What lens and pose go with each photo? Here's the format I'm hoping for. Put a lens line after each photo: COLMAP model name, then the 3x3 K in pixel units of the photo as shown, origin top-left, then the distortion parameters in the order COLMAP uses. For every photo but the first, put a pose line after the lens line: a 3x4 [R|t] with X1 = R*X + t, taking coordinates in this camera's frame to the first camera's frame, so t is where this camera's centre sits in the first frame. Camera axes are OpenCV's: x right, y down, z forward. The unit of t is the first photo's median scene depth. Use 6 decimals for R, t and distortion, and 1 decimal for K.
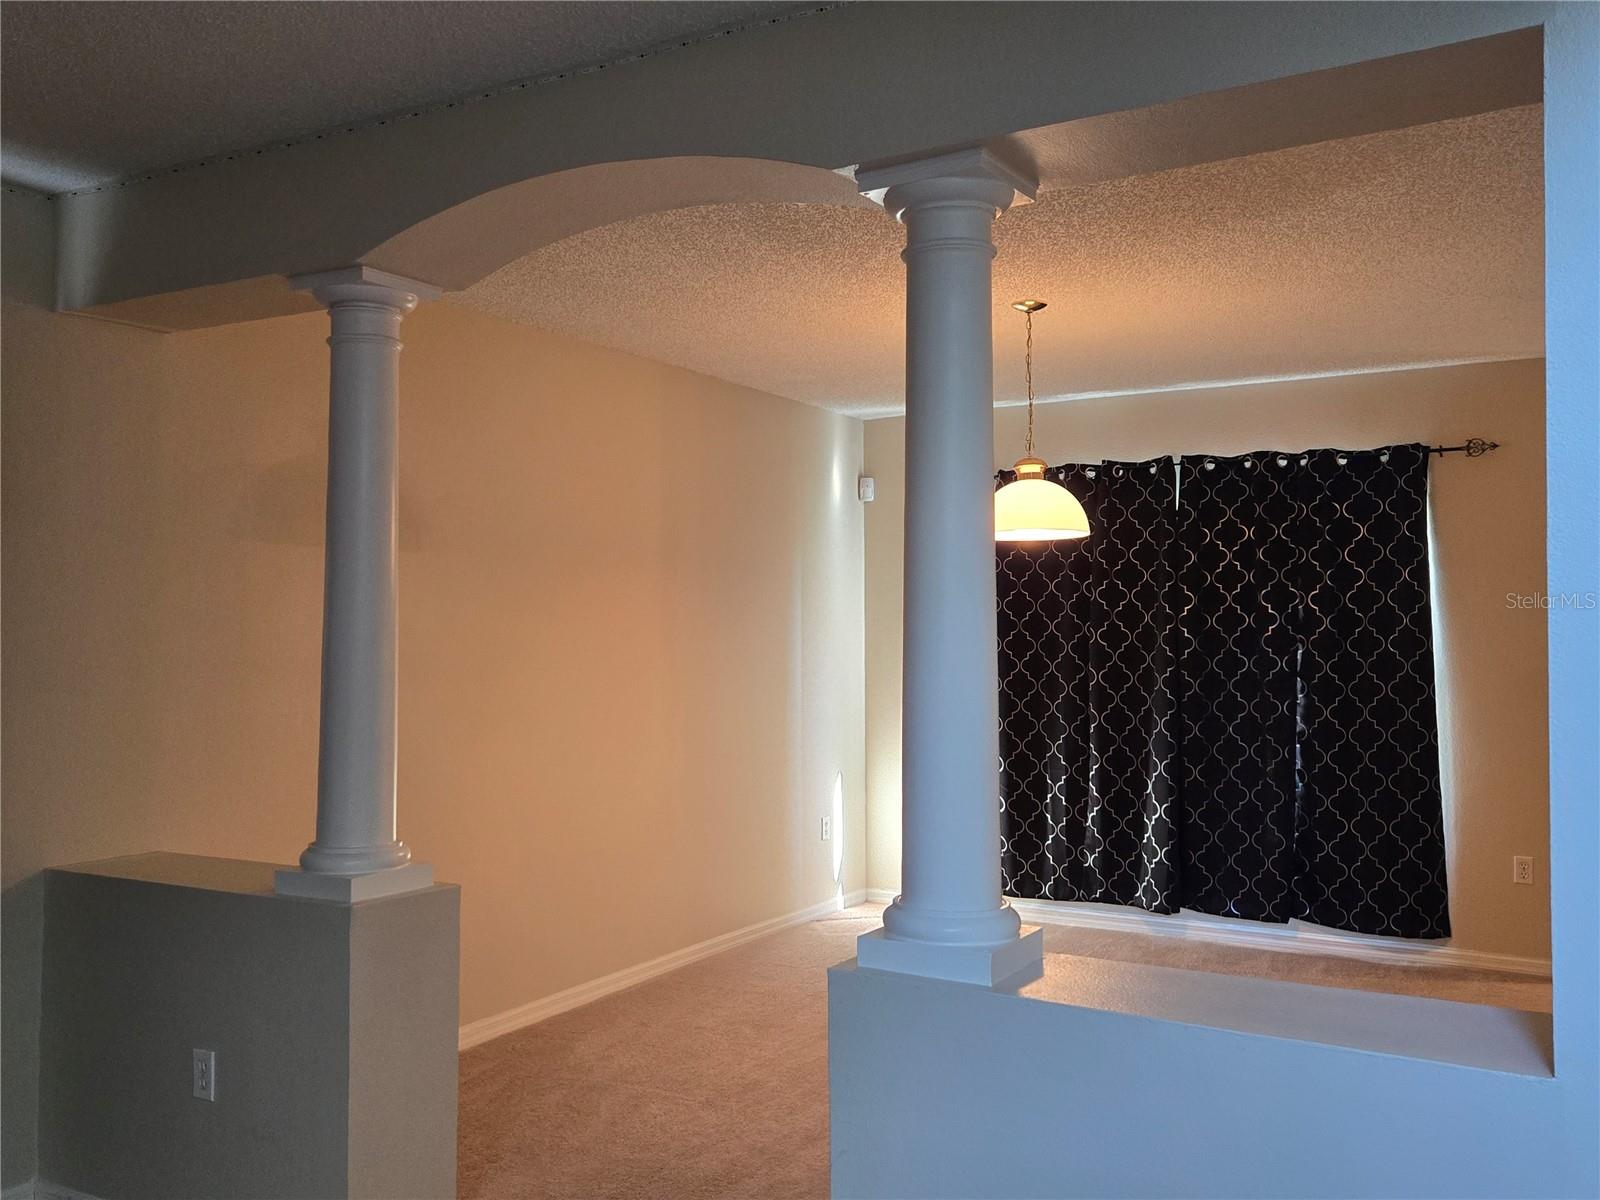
lens RADIAL K [[1437.5, 0, 789.7], [0, 1437.5, 600.0], [0, 0, 1]] dist [0.077180, -0.065695]
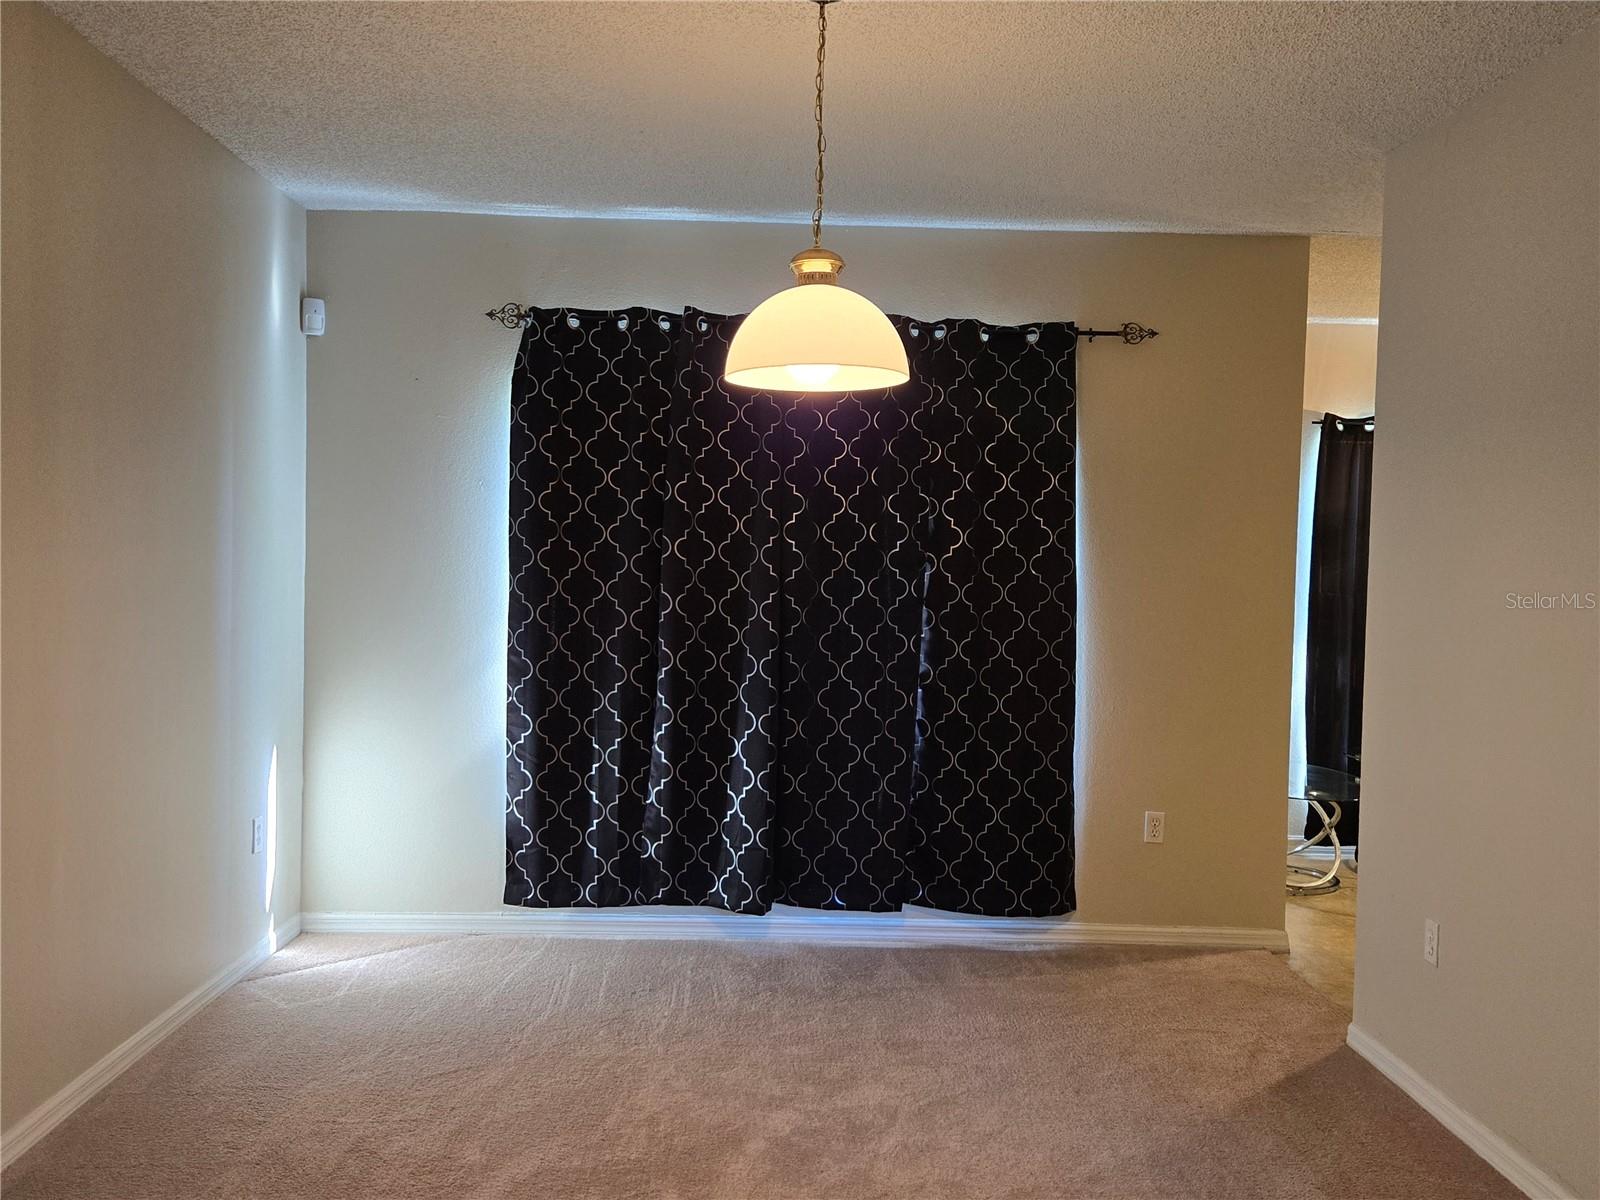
lens RADIAL K [[1437.5, 0, 805.5], [0, 1437.5, 609.2], [0, 0, 1]] dist [0.077180, -0.065695]
pose [[0.852158, 0.004338, 0.523267, -0.118059], [-0.036076, 0.998073, 0.050477, 0.017565], [-0.522040, -0.061892, 0.850672, 0.355041]]
